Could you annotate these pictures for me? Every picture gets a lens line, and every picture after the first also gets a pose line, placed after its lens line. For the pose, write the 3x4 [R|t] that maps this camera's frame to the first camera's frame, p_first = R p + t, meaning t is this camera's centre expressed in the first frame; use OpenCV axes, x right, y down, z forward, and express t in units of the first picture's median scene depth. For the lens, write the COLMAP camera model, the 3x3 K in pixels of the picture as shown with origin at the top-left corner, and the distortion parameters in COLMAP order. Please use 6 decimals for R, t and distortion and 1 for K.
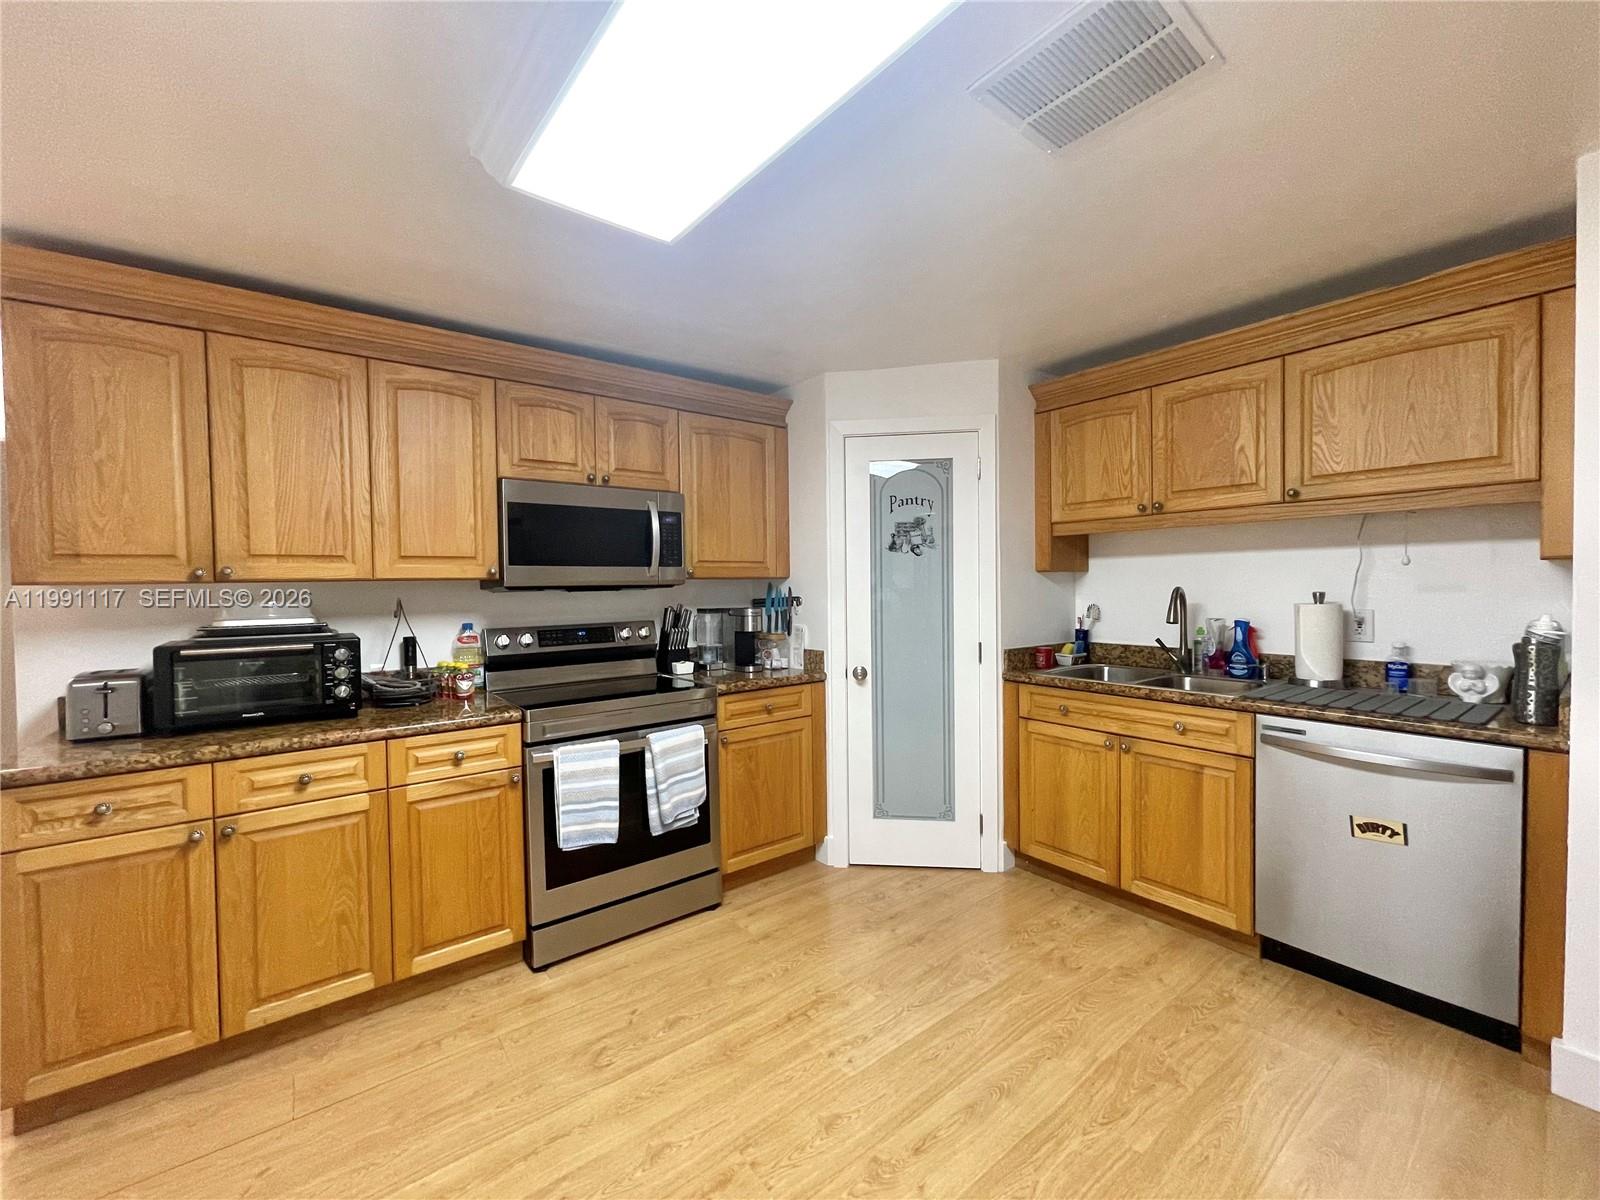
lens RADIAL K [[647.0, 0, 798.5], [0, 647.0, 600.0], [0, 0, 1]] dist [-0.002551, 0.000182]
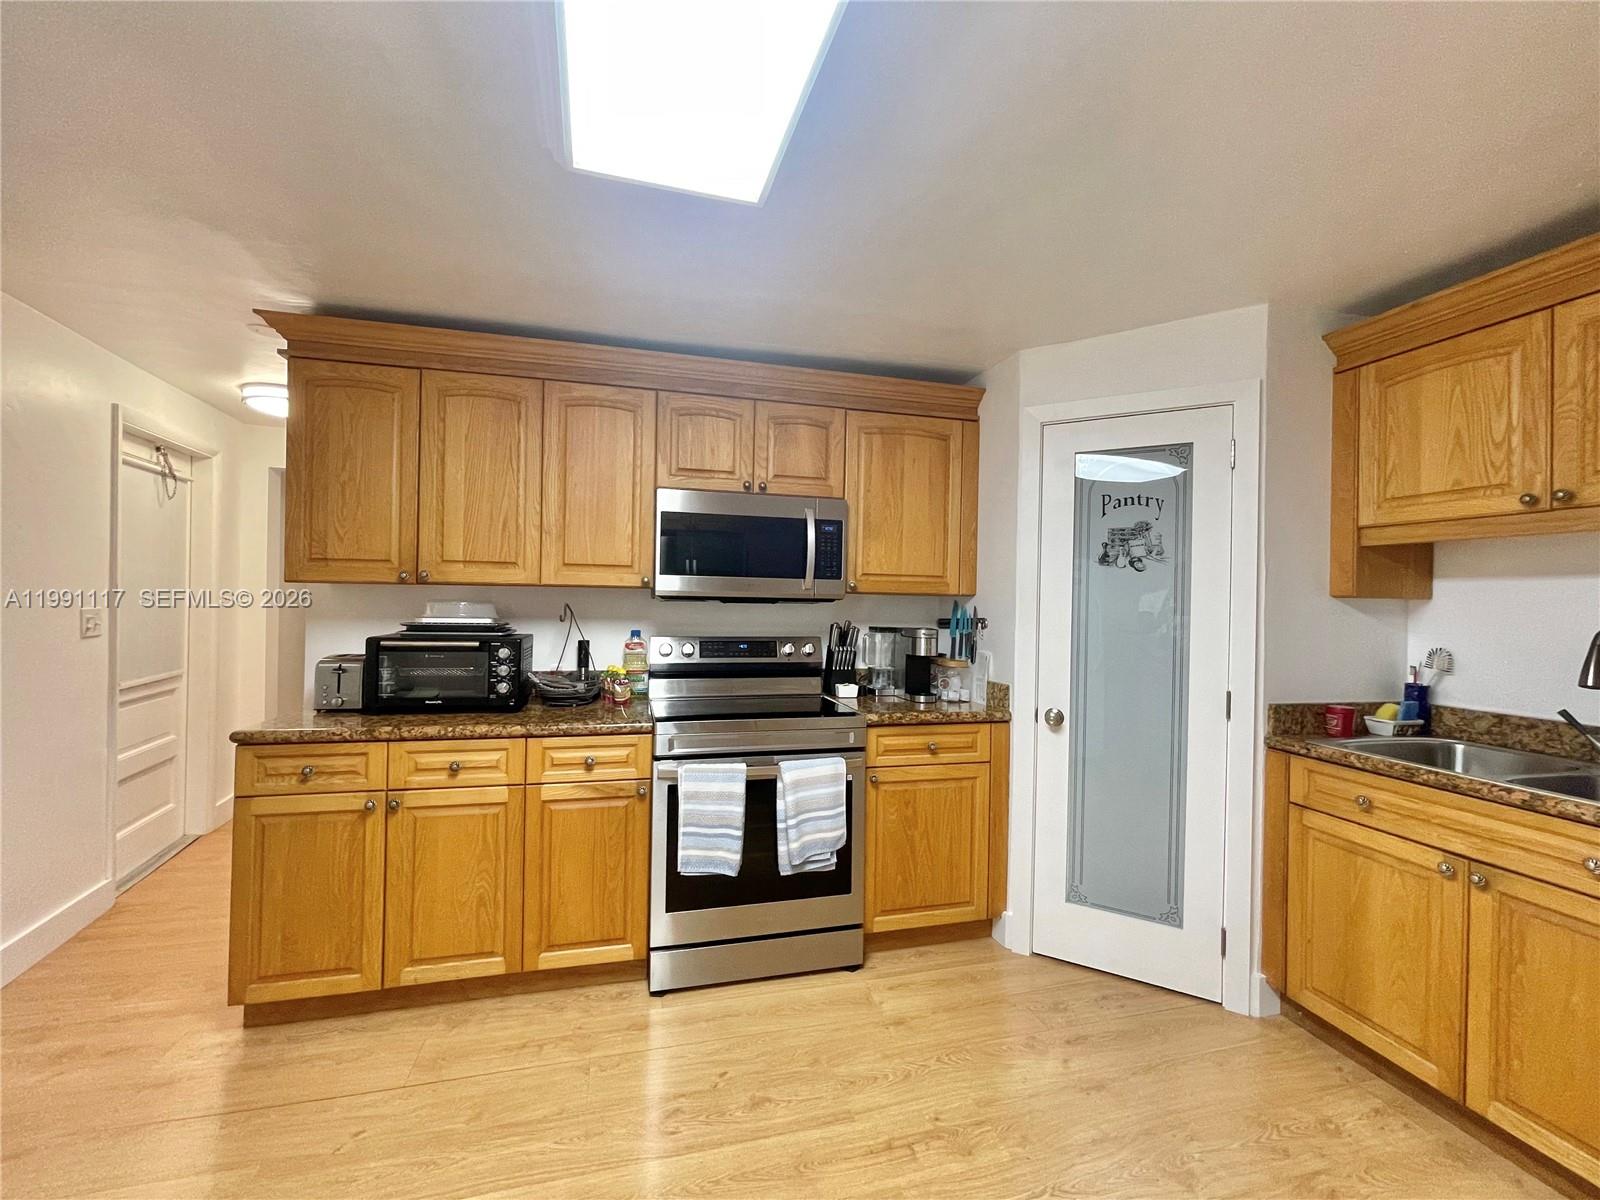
lens RADIAL K [[647.0, 0, 797.6], [0, 647.0, 599.5], [0, 0, 1]] dist [-0.002551, 0.000182]
pose [[0.918980, 0.030872, -0.393094, 0.135855], [-0.041414, 0.998973, -0.018364, -0.004903], [0.392123, 0.033156, 0.919315, 0.157935]]
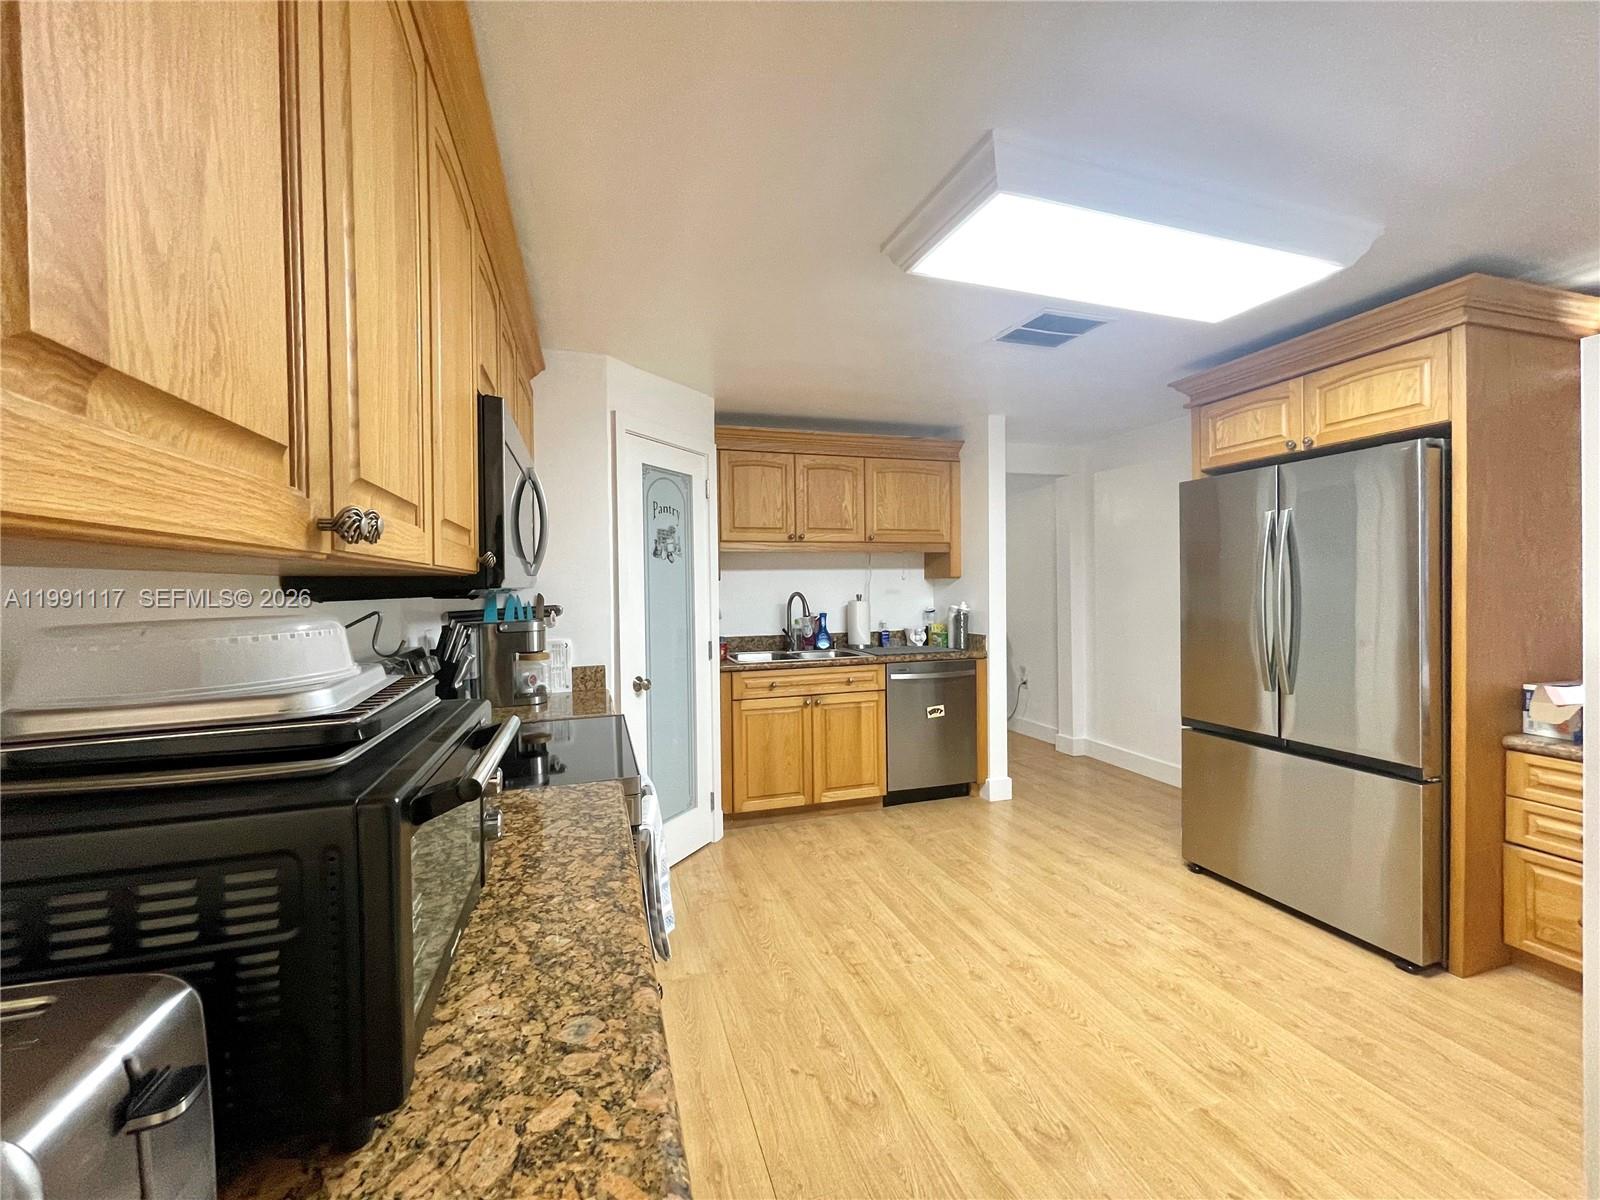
lens RADIAL K [[647.0, 0, 796.7], [0, 647.0, 595.2], [0, 0, 1]] dist [-0.002551, 0.000182]
pose [[0.343517, -0.004119, 0.939137, -0.859271], [0.032661, 0.999438, -0.007563, -0.001894], [-0.938578, 0.033272, 0.343459, 0.539276]]
